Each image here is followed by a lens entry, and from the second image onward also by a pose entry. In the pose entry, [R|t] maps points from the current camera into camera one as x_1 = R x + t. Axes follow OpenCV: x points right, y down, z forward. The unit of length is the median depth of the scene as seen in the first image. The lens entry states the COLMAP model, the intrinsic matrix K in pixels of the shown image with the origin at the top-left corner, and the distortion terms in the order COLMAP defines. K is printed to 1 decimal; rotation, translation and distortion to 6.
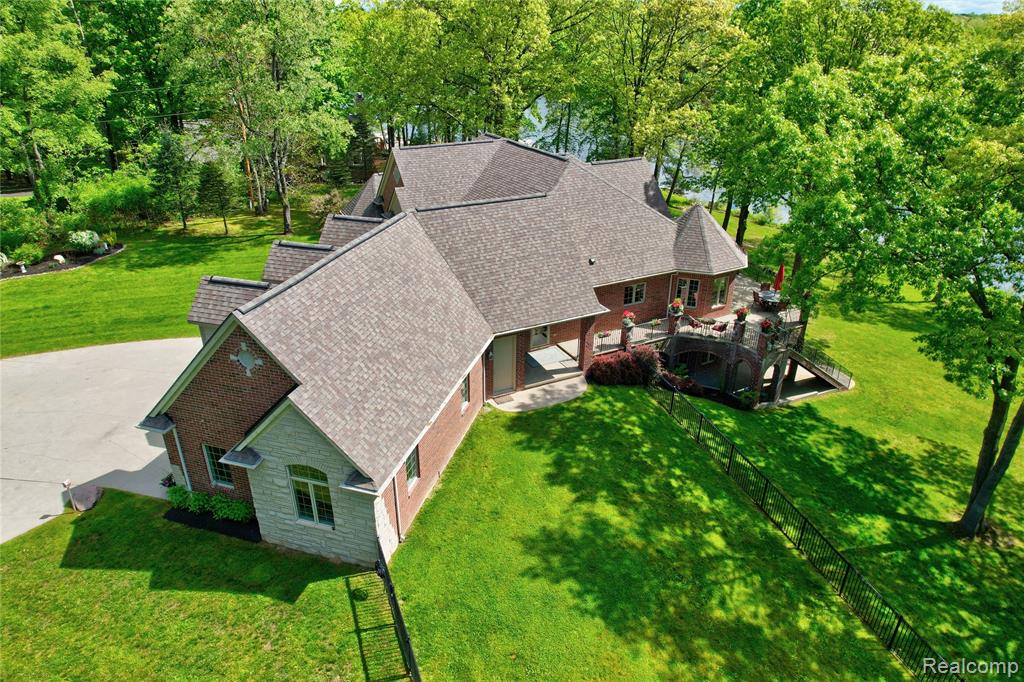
lens RADIAL K [[640.9, 0, 499.4], [0, 640.9, 343.1], [0, 0, 1]] dist [-0.063148, 0.051475]
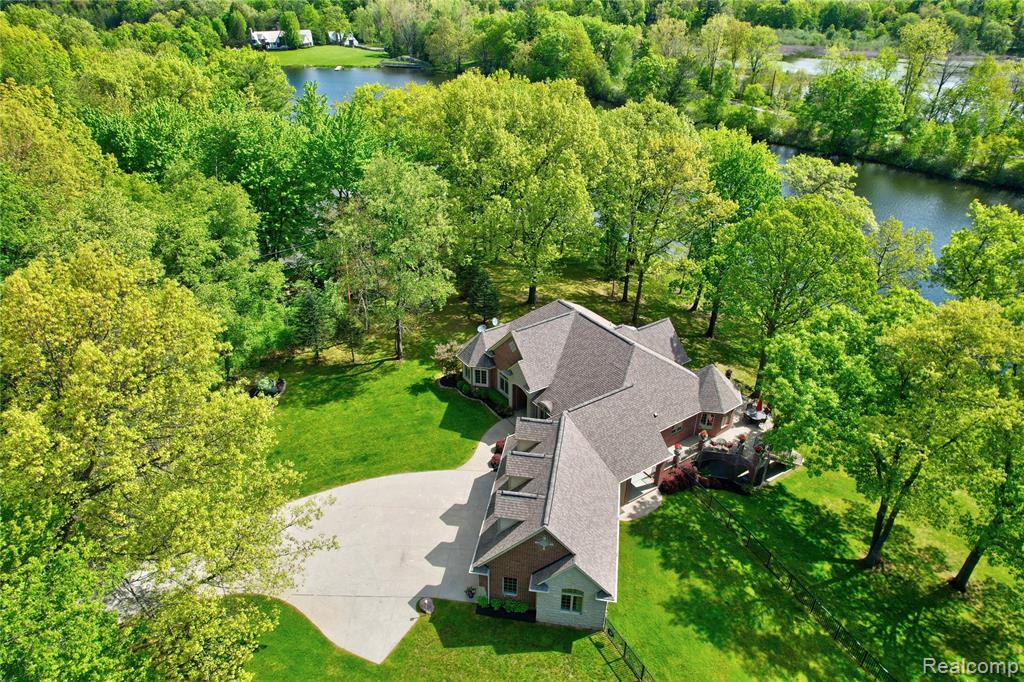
lens RADIAL K [[637.8, 0, 500.9], [0, 637.8, 339.4], [0, 0, 1]] dist [-0.081214, 0.071648]
pose [[0.992755, -0.060468, 0.103830, -0.521092], [0.055147, 0.997050, 0.053382, -0.550335], [-0.106752, -0.047269, 0.993161, -0.728790]]
